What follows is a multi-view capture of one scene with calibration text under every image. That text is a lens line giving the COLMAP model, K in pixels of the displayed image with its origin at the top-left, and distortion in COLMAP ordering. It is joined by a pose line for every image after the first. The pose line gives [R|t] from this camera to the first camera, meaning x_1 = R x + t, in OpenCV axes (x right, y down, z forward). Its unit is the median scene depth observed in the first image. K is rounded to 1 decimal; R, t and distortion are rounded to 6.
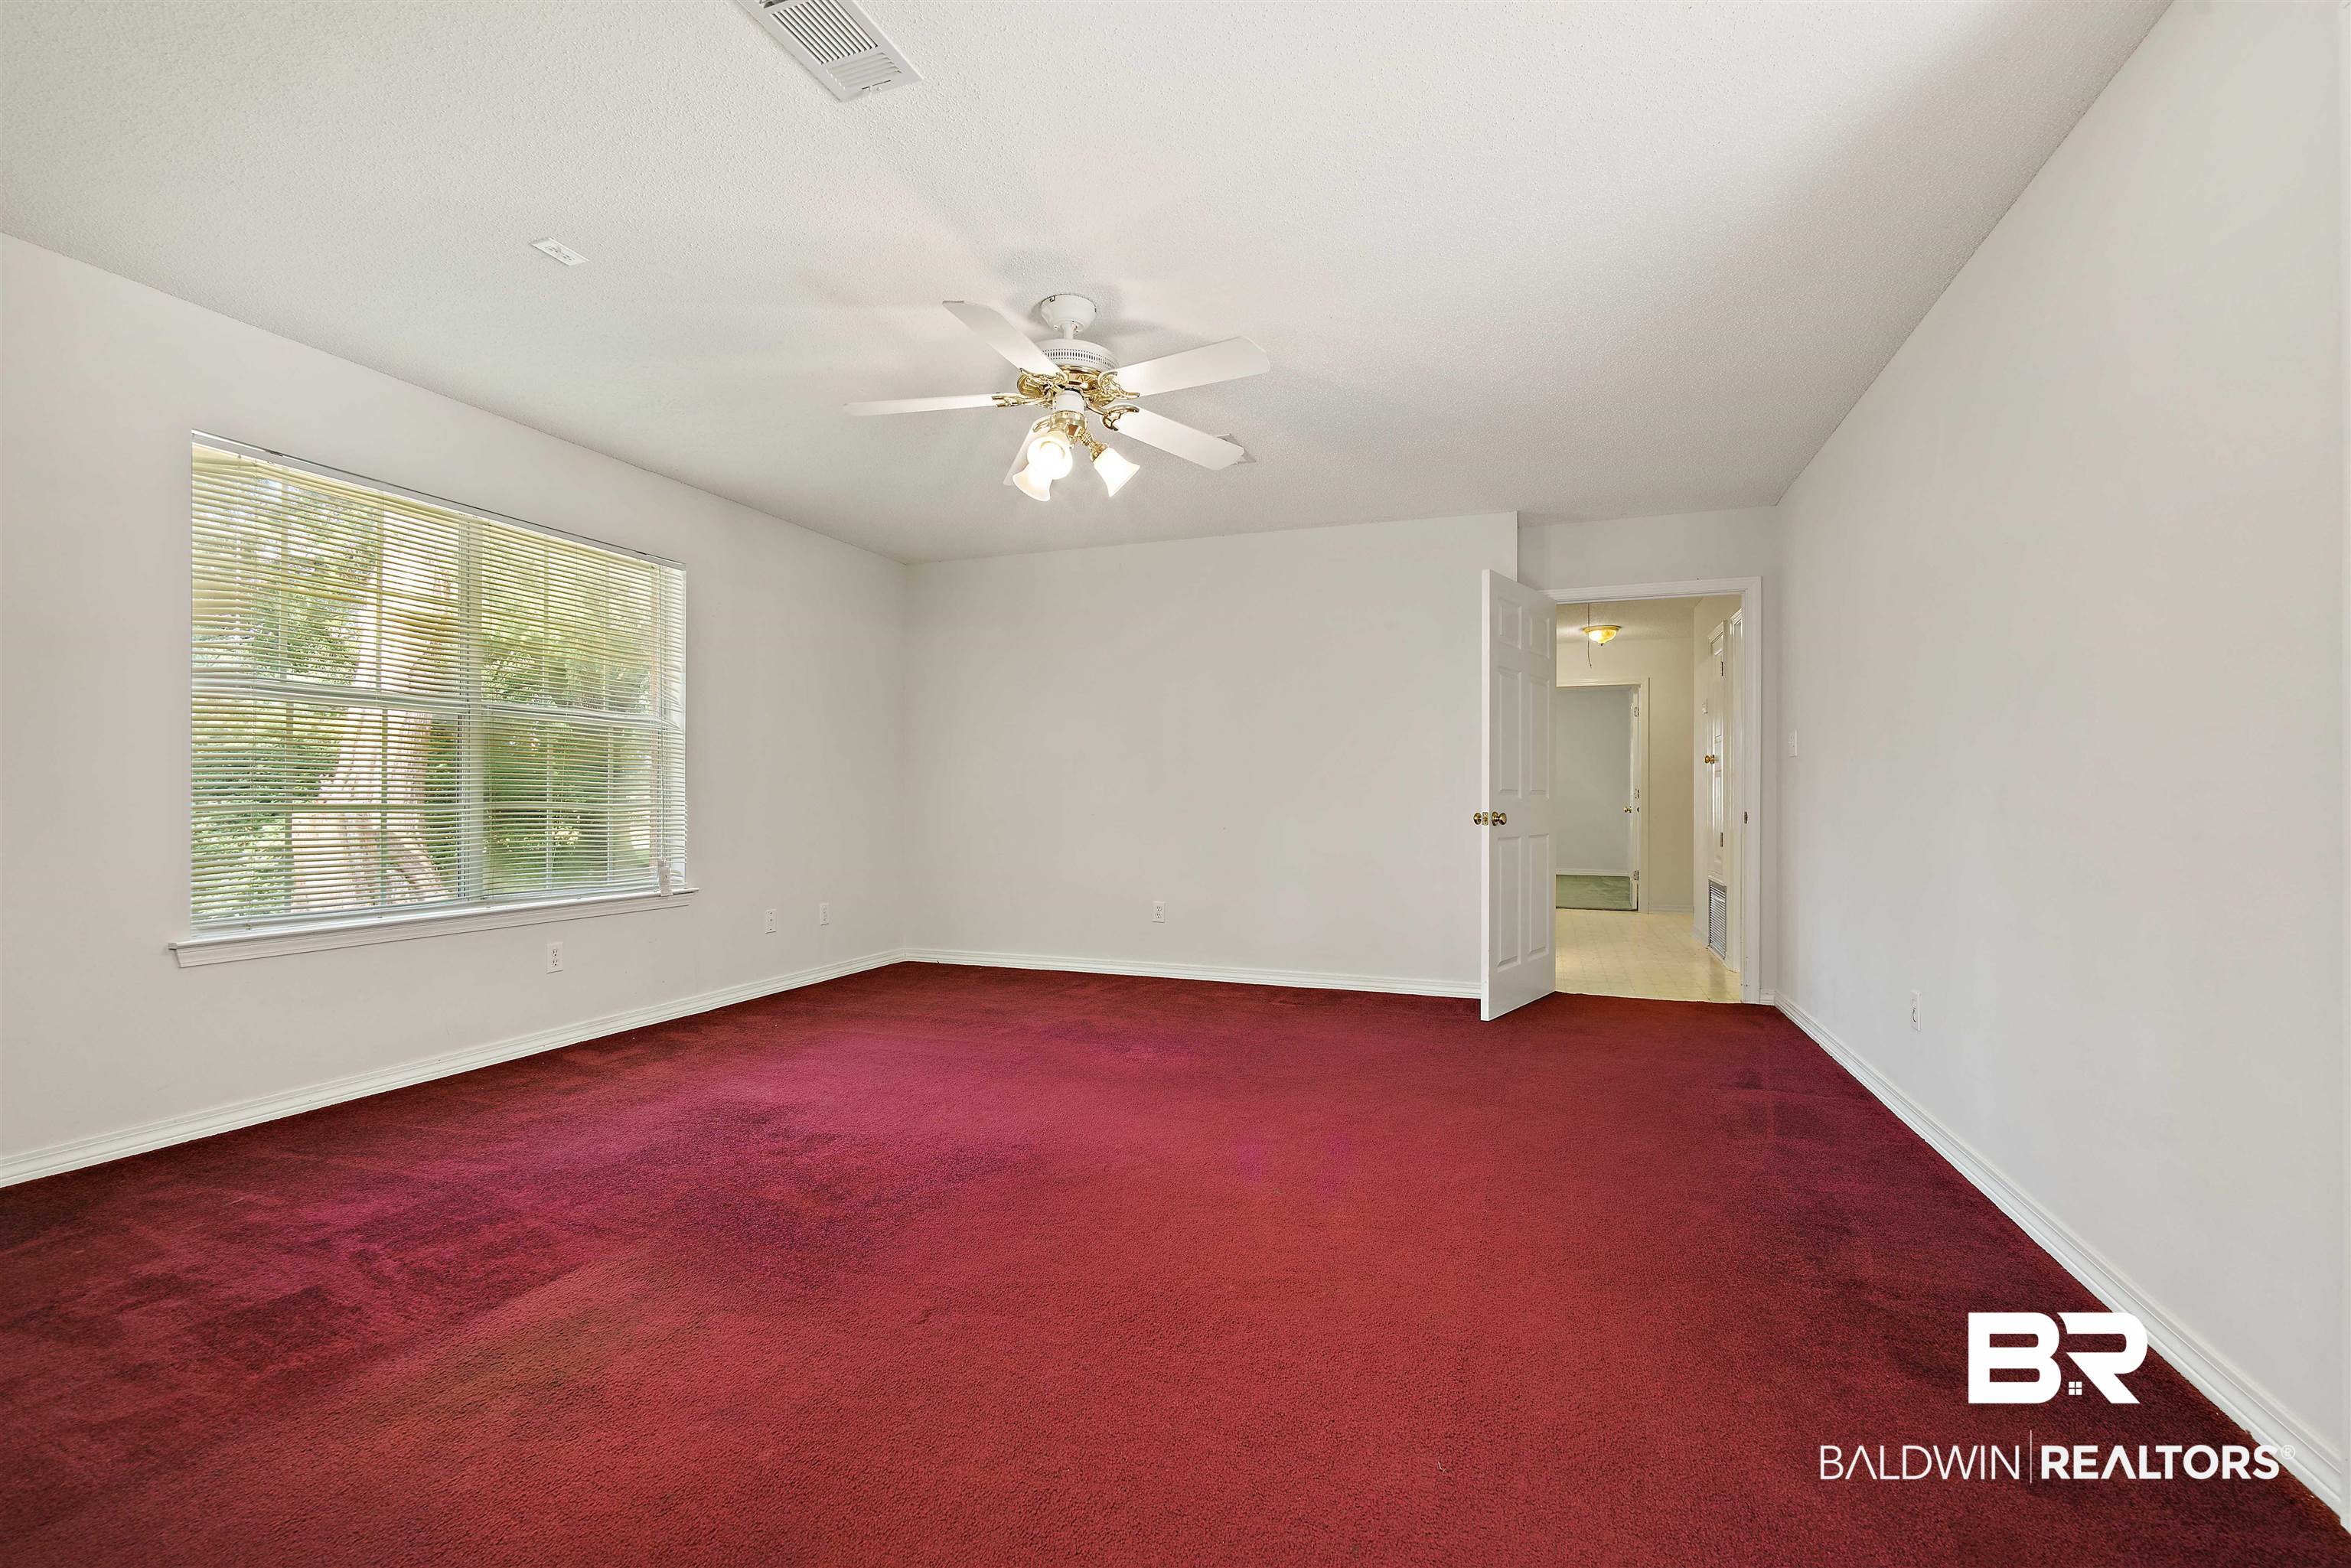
lens RADIAL K [[1006.4, 0, 1173.7], [0, 1006.4, 799.2], [0, 0, 1]] dist [-0.003876, 0.000568]
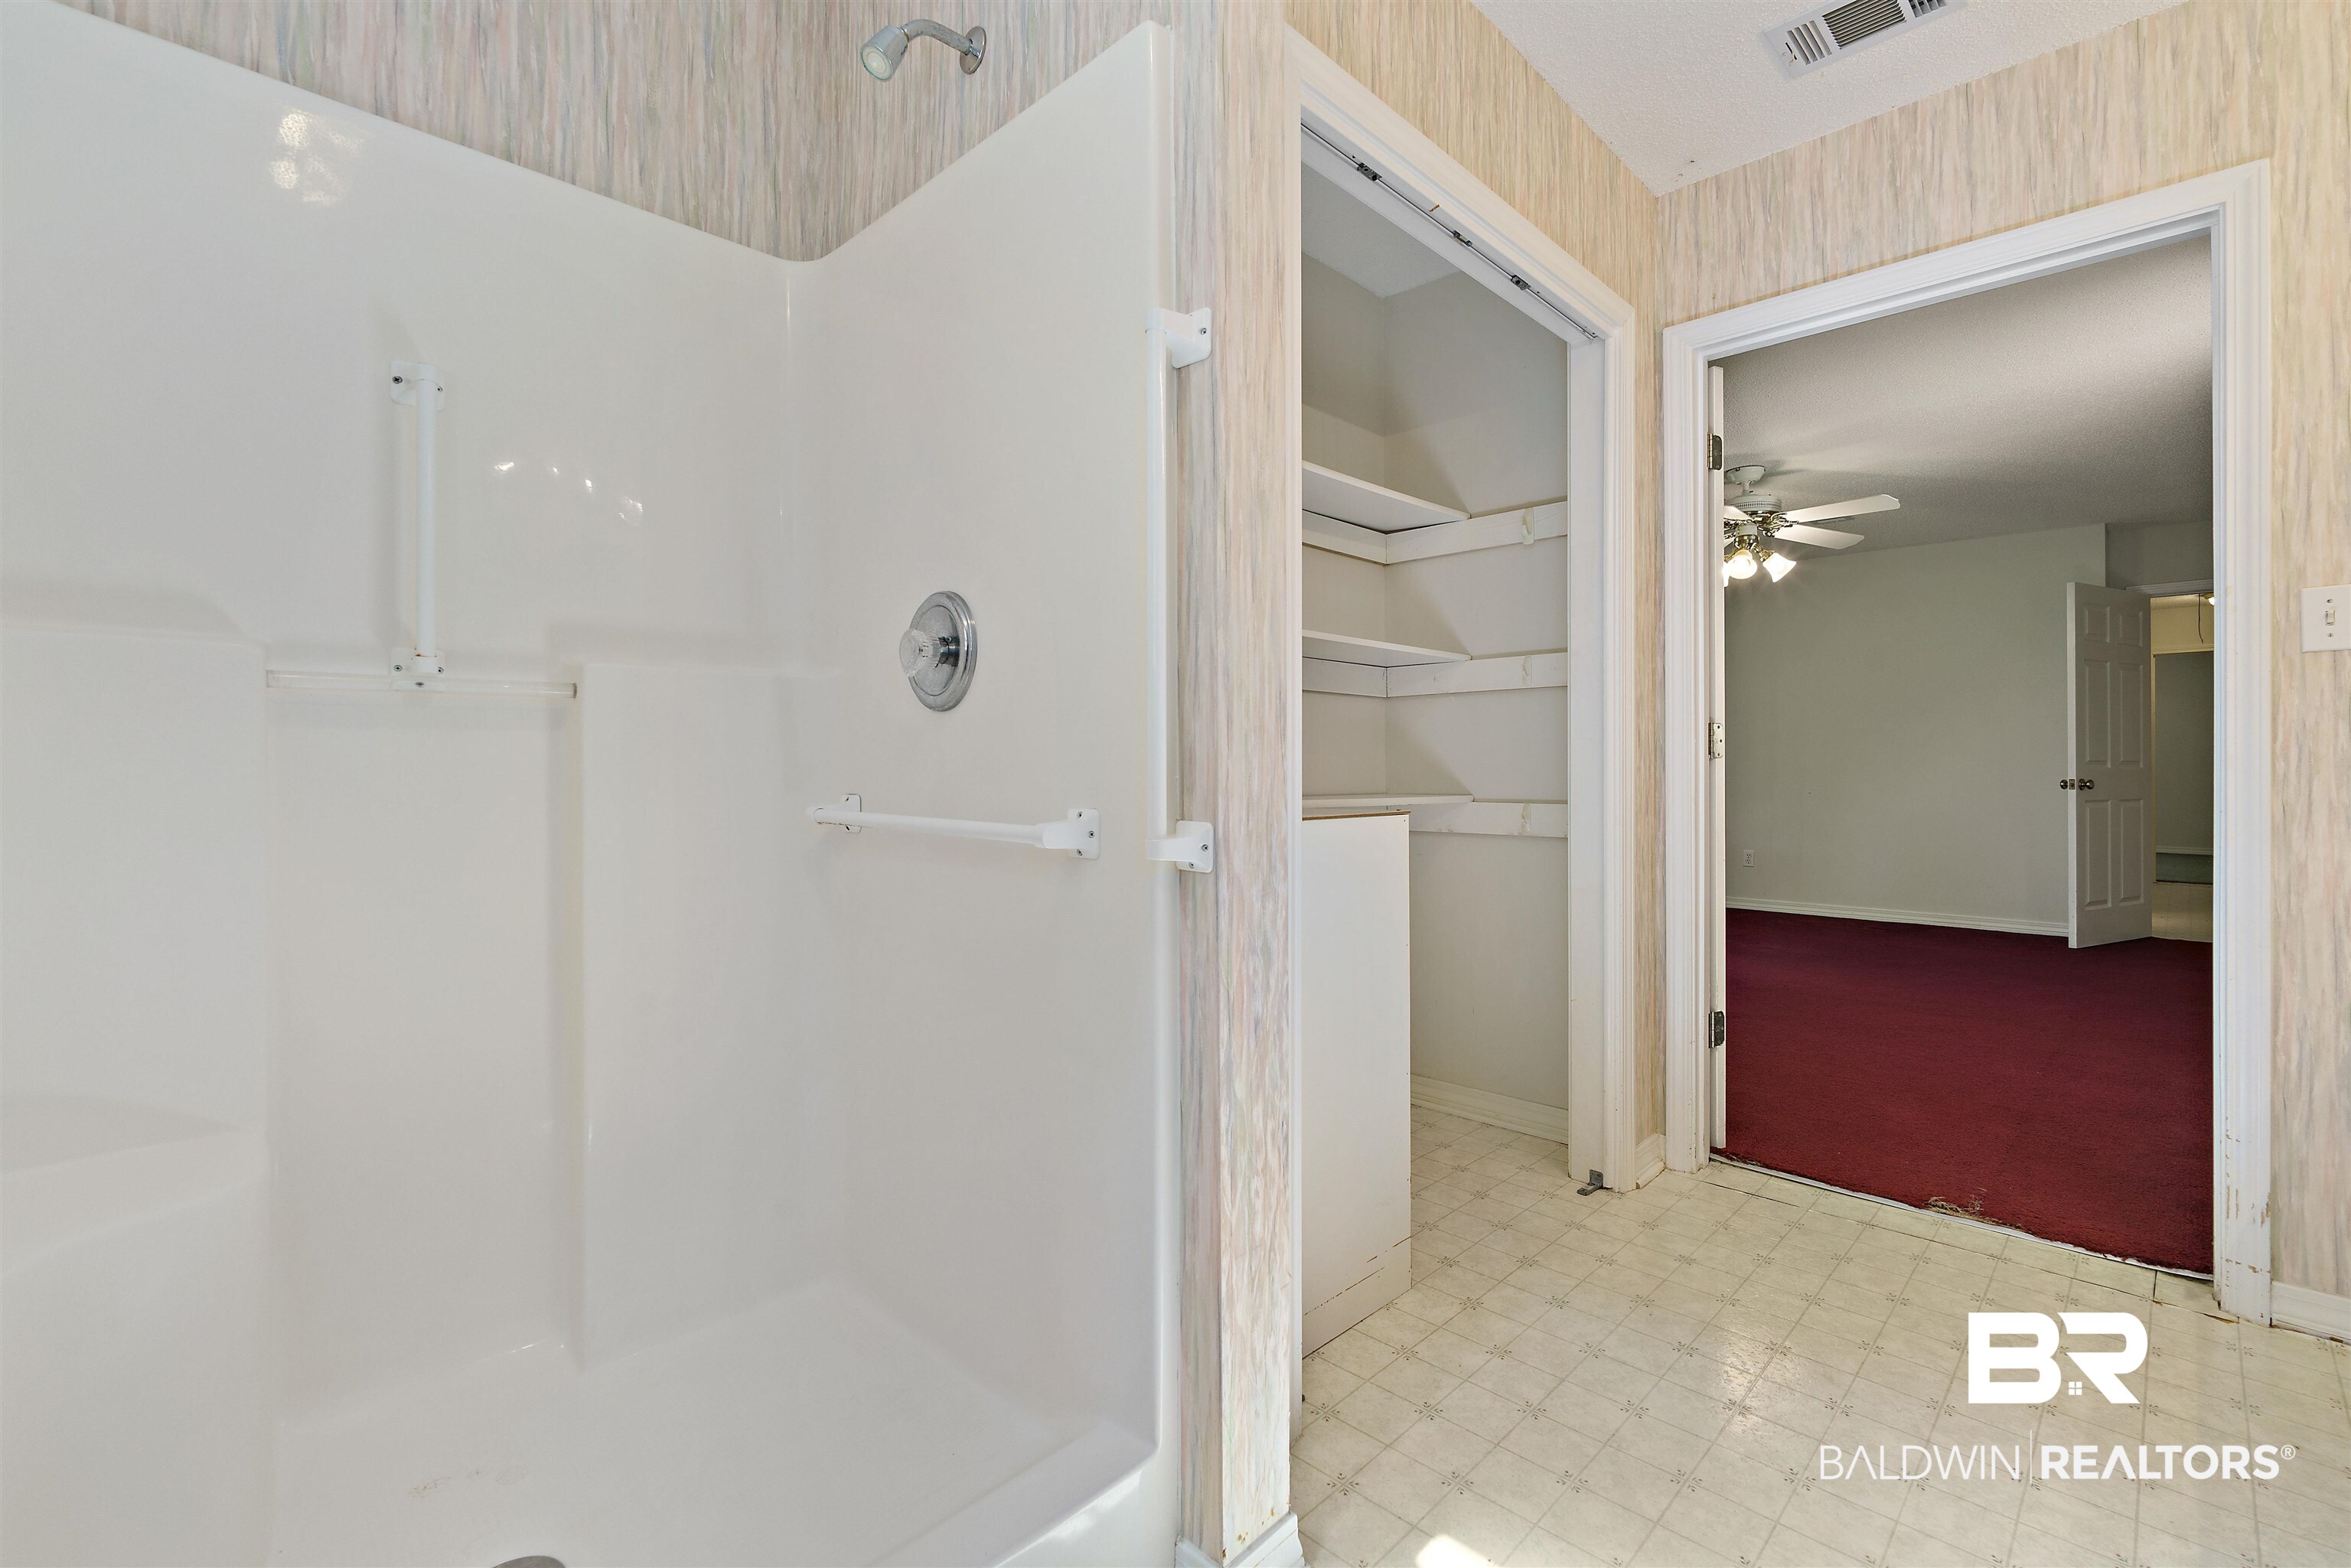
lens RADIAL K [[1006.4, 0, 1177.2], [0, 1006.4, 777.4], [0, 0, 1]] dist [-0.003876, 0.000568]
pose [[0.907302, -0.004041, -0.420460, -0.165086], [0.002764, 0.999990, -0.003646, 0.012182], [0.420470, 0.002146, 0.907304, -0.567206]]
